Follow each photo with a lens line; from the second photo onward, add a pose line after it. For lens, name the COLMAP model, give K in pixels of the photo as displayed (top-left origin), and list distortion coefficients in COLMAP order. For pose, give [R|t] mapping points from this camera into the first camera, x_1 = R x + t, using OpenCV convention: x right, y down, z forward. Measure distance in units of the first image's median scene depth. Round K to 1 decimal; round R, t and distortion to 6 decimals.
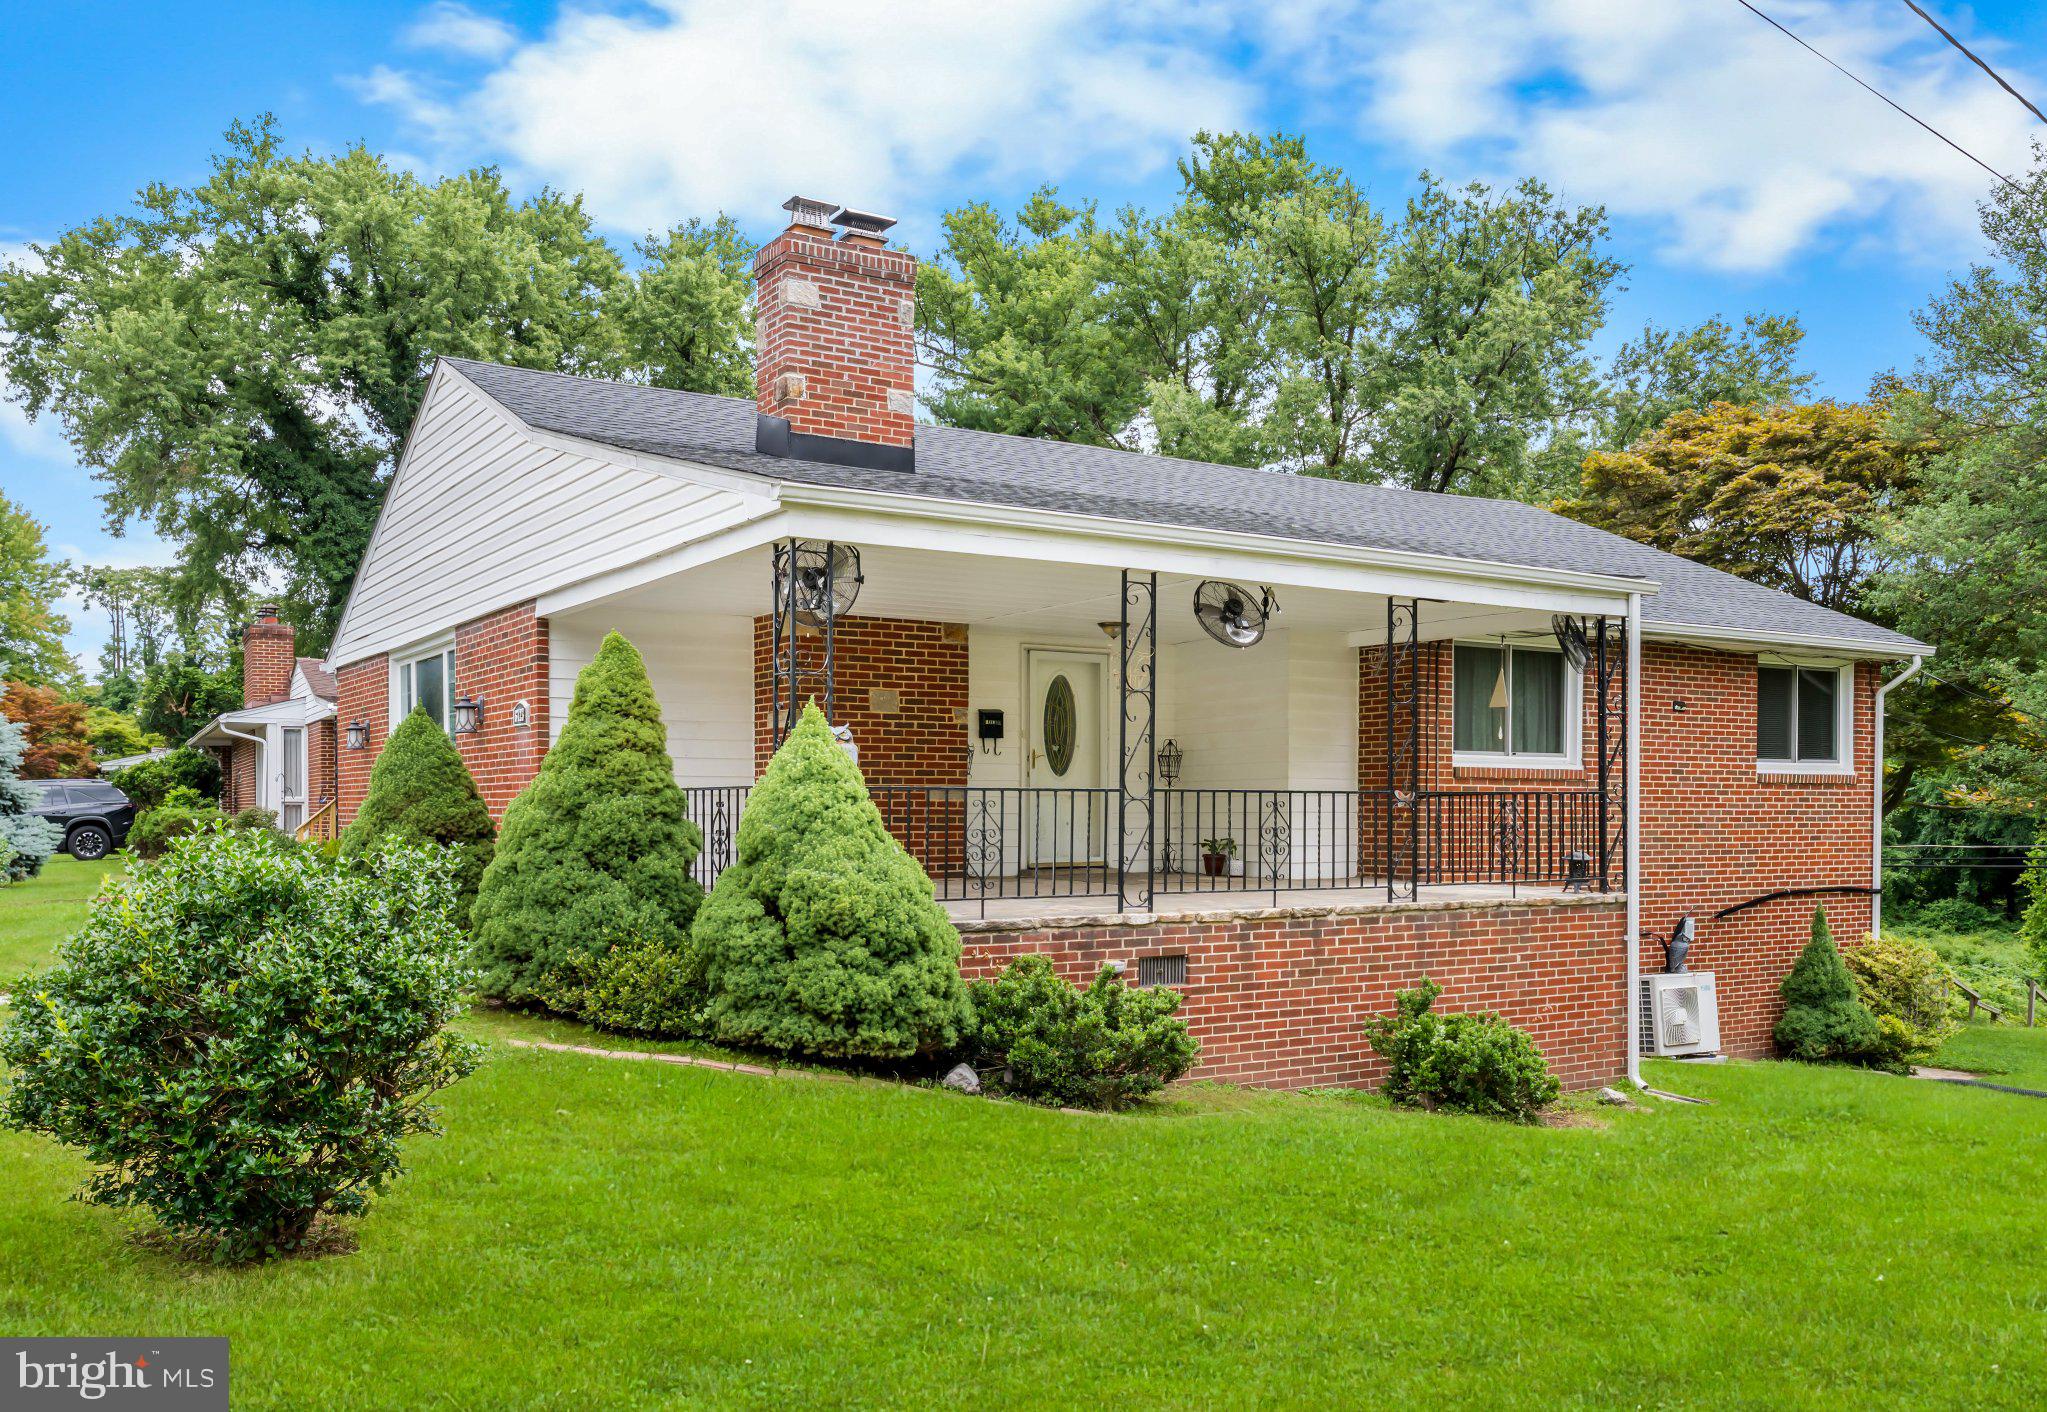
lens RADIAL K [[1726.2, 0, 1019.9], [0, 1726.2, 798.1], [0, 0, 1]] dist [-0.003786, -0.001201]
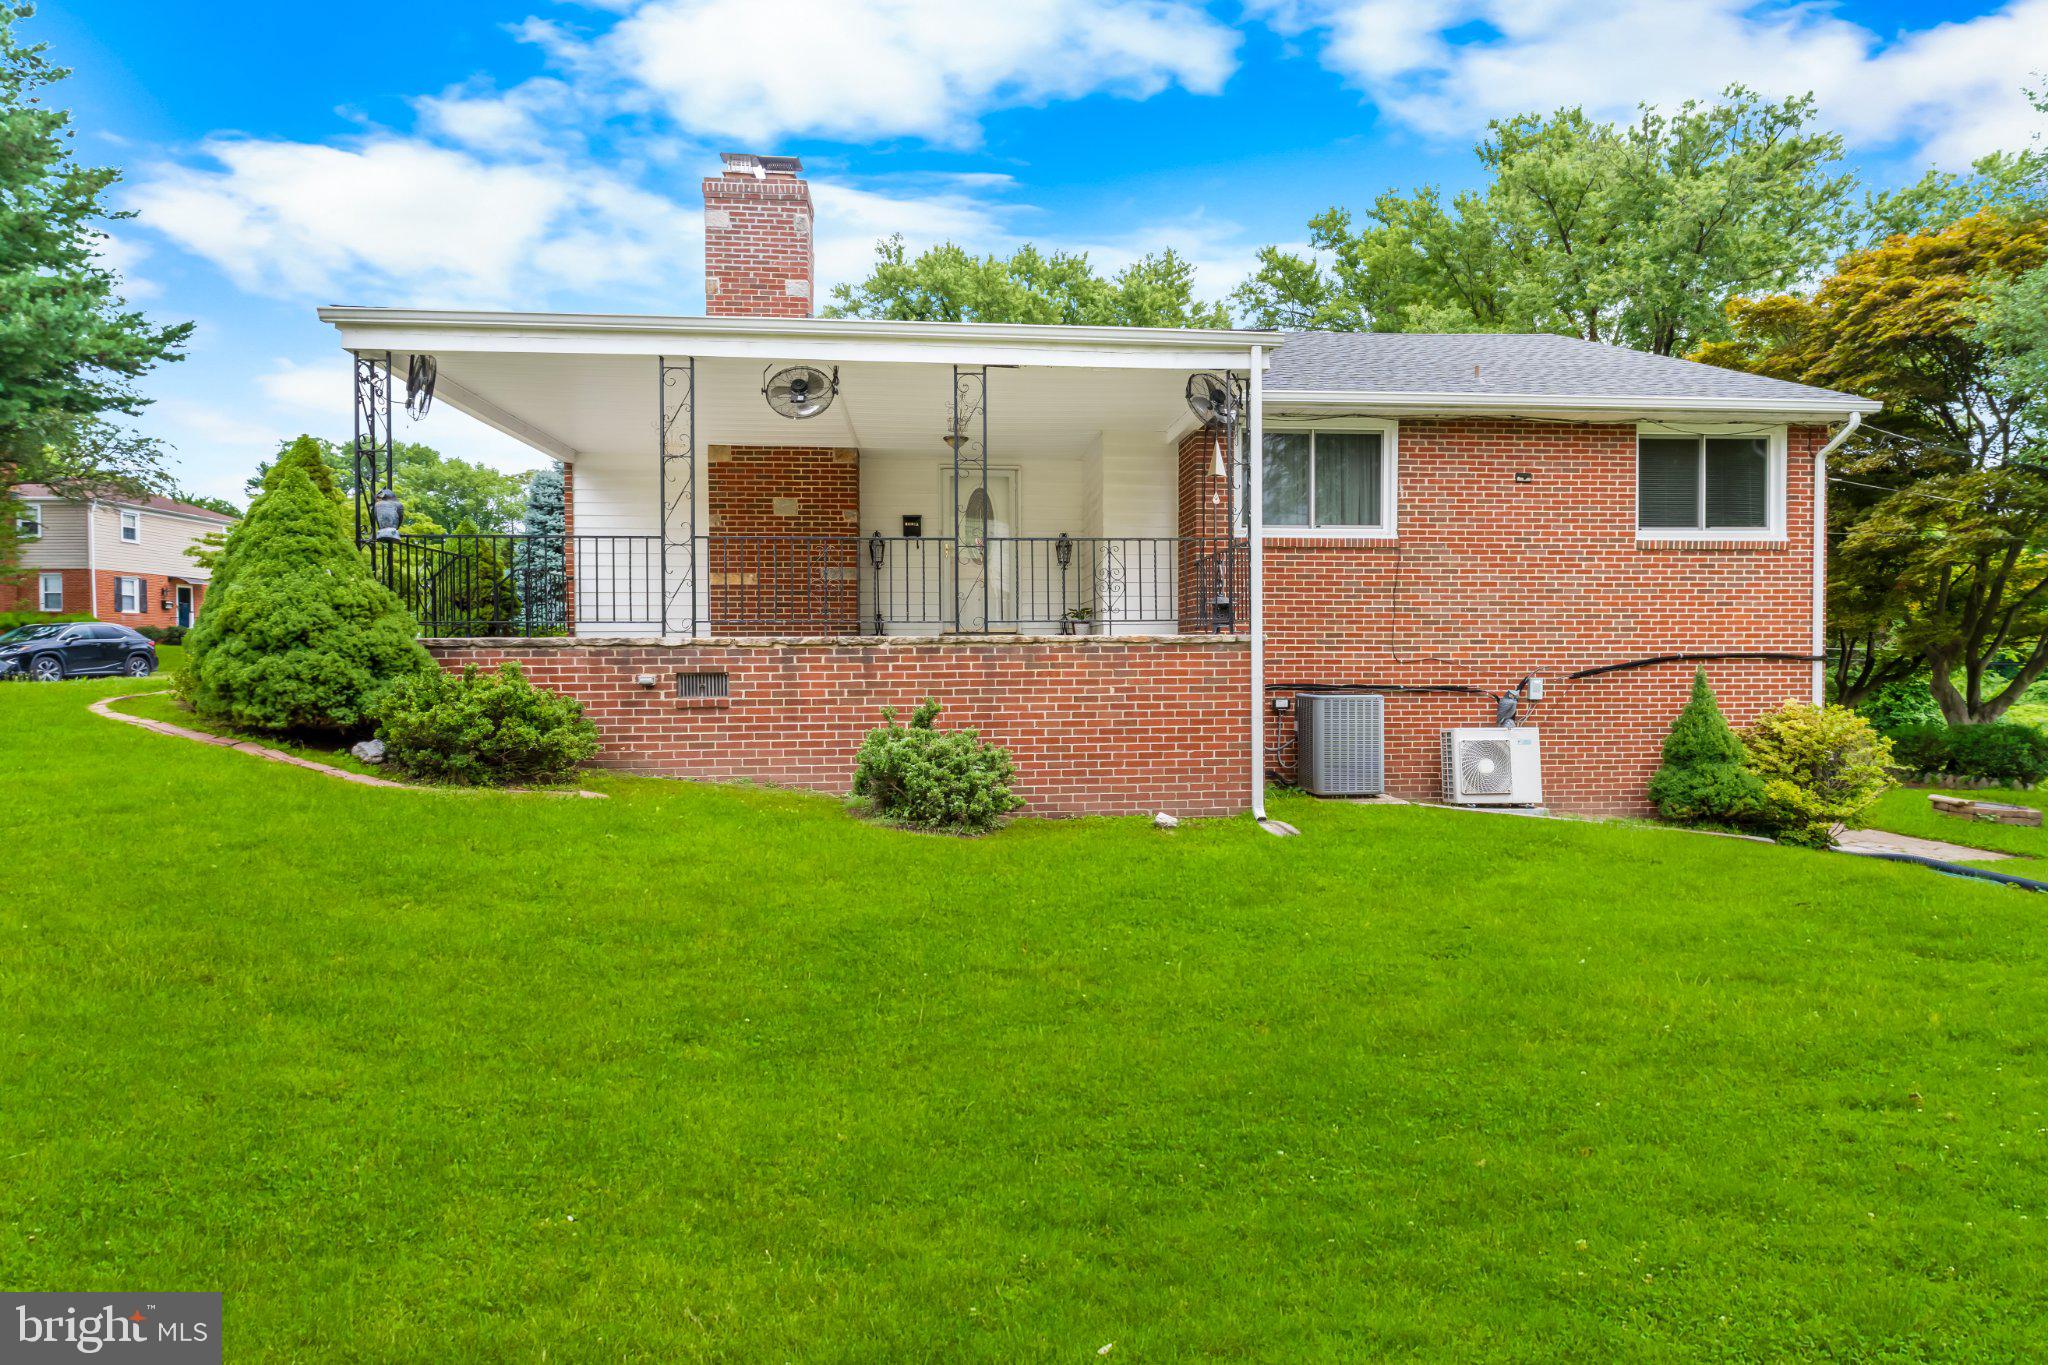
lens RADIAL K [[1051.1, 0, 1028.7], [0, 1051.1, 651.5], [0, 0, 1]] dist [0.002263, 0.000456]
pose [[0.891153, -0.003950, -0.453685, 0.423371], [0.007166, 0.999960, 0.005369, 0.050130], [0.453646, -0.008035, 0.891146, 0.300448]]
